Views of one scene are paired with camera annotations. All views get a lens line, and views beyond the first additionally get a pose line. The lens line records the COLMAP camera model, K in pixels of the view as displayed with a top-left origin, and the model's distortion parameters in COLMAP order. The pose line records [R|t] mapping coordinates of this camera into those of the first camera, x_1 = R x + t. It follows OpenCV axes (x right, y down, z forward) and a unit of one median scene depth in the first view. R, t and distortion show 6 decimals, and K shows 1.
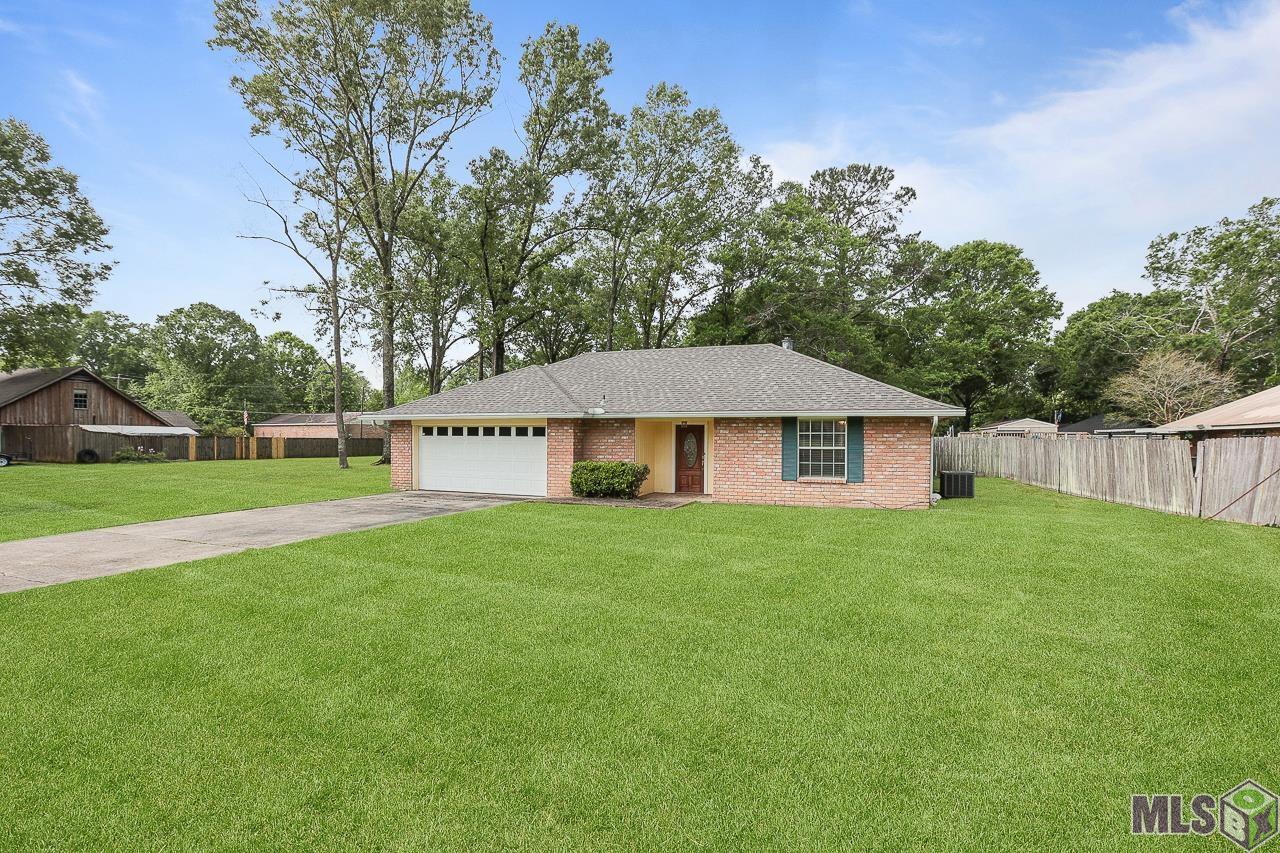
lens RADIAL K [[608.7, 0, 641.9], [0, 608.7, 418.3], [0, 0, 1]] dist [-0.028055, 0.001413]
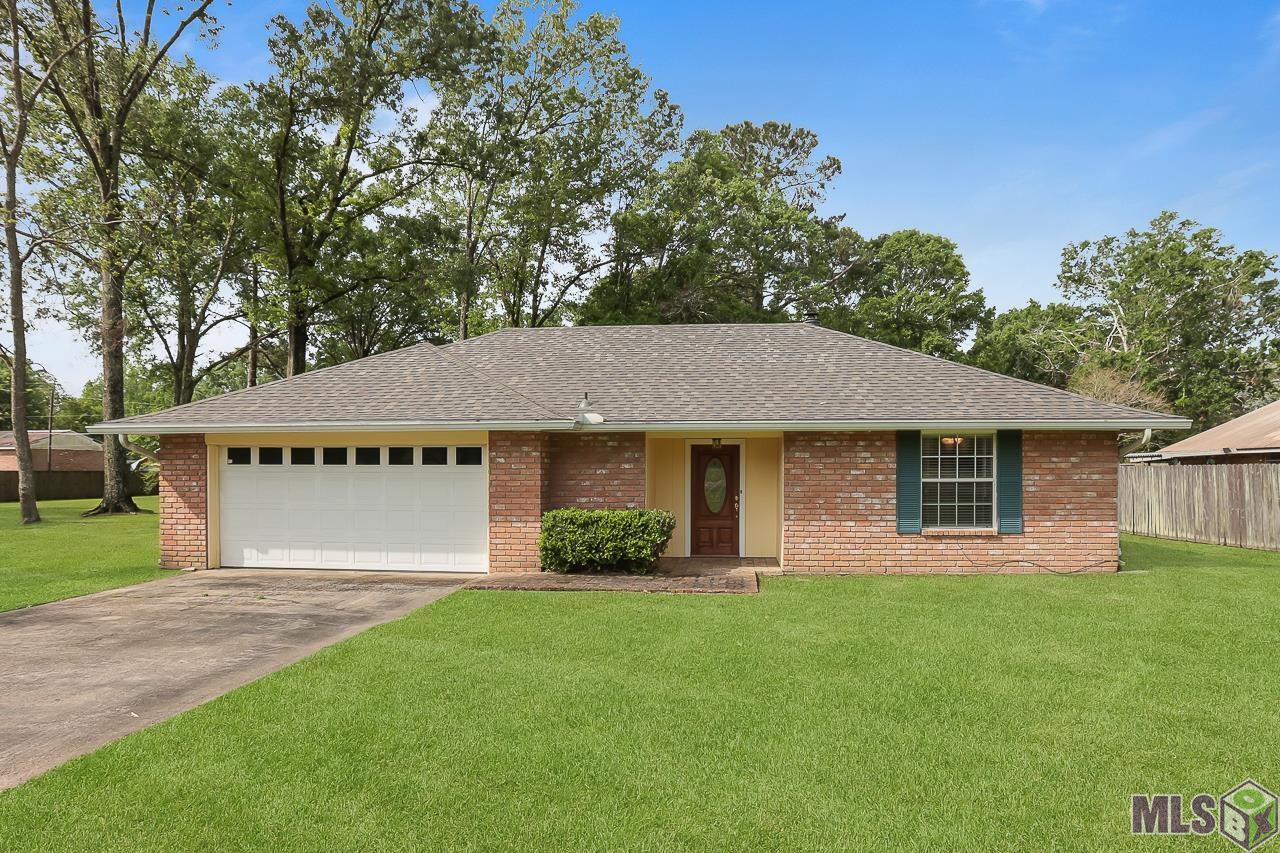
lens RADIAL K [[728.1, 0, 636.9], [0, 728.1, 460.6], [0, 0, 1]] dist [-0.030894, 0.001479]
pose [[0.965080, -0.004256, 0.261920, -0.081172], [-0.001464, 0.999765, 0.021639, 0.004788], [-0.261950, -0.021267, 0.964847, 0.136185]]
